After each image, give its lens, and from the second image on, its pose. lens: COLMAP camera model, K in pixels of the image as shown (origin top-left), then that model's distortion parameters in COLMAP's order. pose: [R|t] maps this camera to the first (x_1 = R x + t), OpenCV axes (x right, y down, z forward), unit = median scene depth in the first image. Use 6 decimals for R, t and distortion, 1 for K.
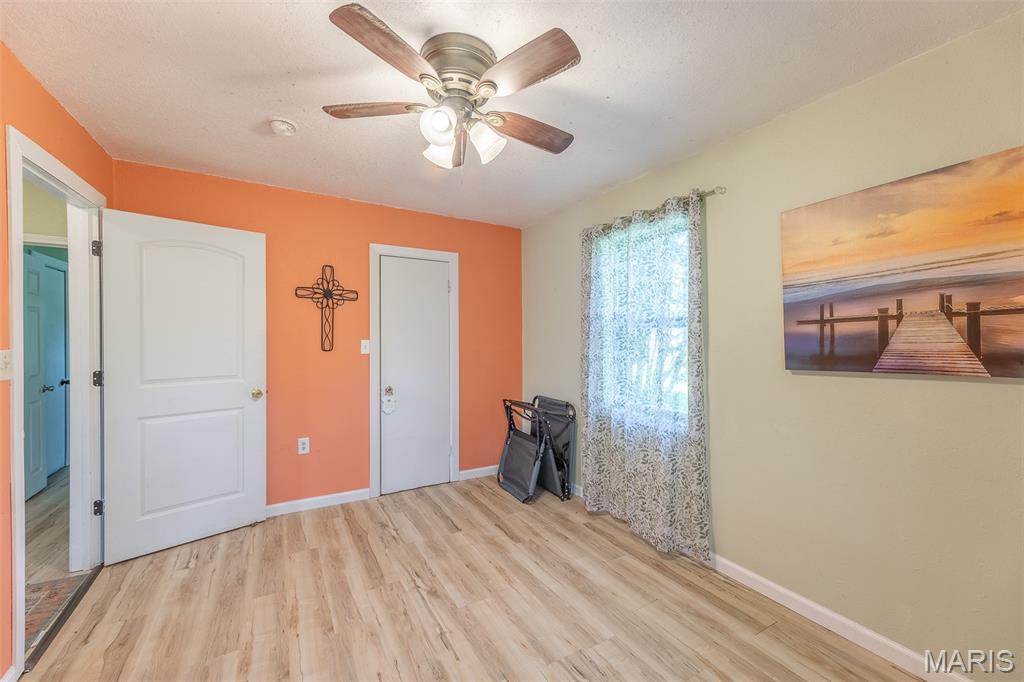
lens RADIAL K [[413.6, 0, 523.2], [0, 413.6, 338.7], [0, 0, 1]] dist [0.000481, -0.000038]
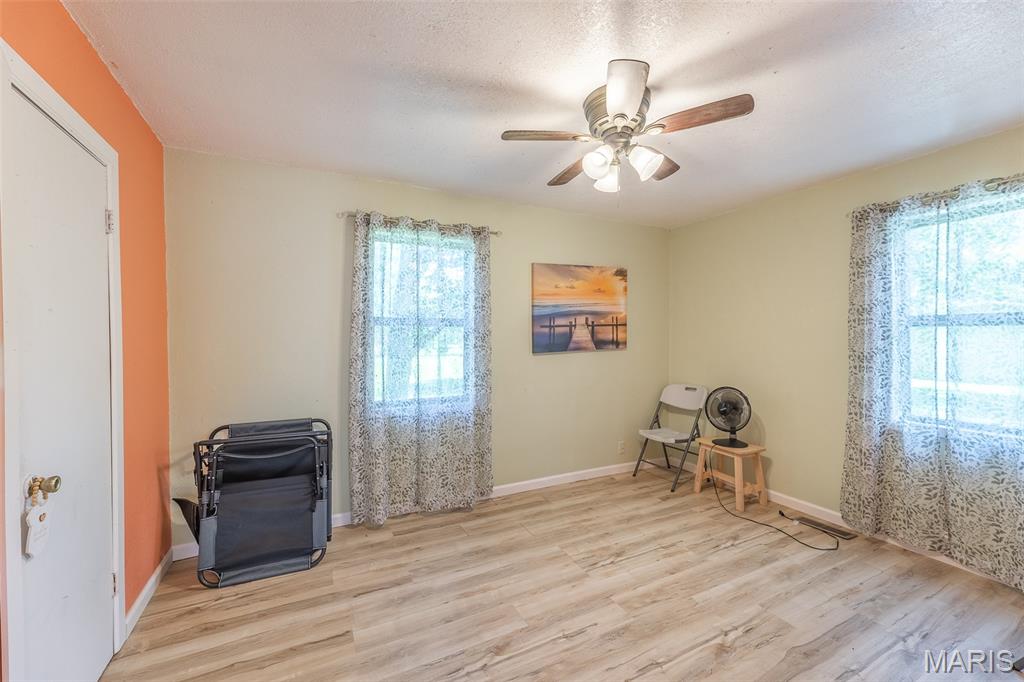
lens RADIAL K [[398.9, 0, 511.2], [0, 398.9, 337.0], [0, 0, 1]] dist [0.002430, 0.000200]
pose [[0.074551, -0.006339, 0.997197, -1.128594], [0.004683, 0.999971, 0.006007, -0.004683], [-0.997206, 0.004222, 0.074578, 1.038545]]
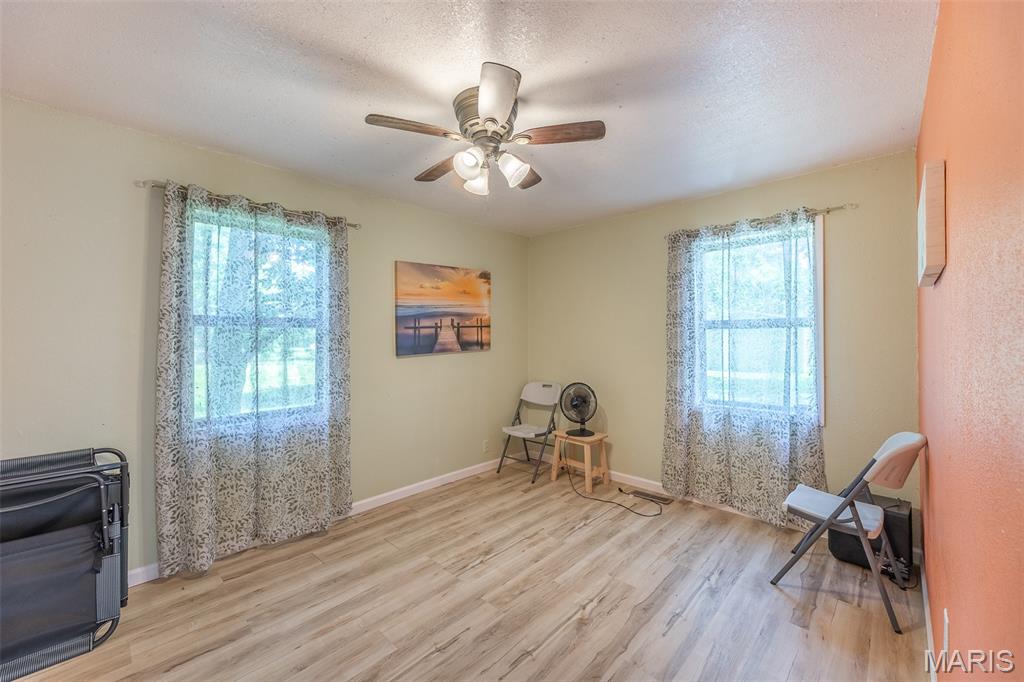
lens RADIAL K [[398.9, 0, 511.2], [0, 398.9, 337.0], [0, 0, 1]] dist [0.002430, 0.000200]
pose [[-0.269782, -0.002965, 0.962917, -1.100741], [0.007068, 0.999962, 0.005059, -0.006156], [-0.962895, 0.008171, -0.269751, 1.063347]]
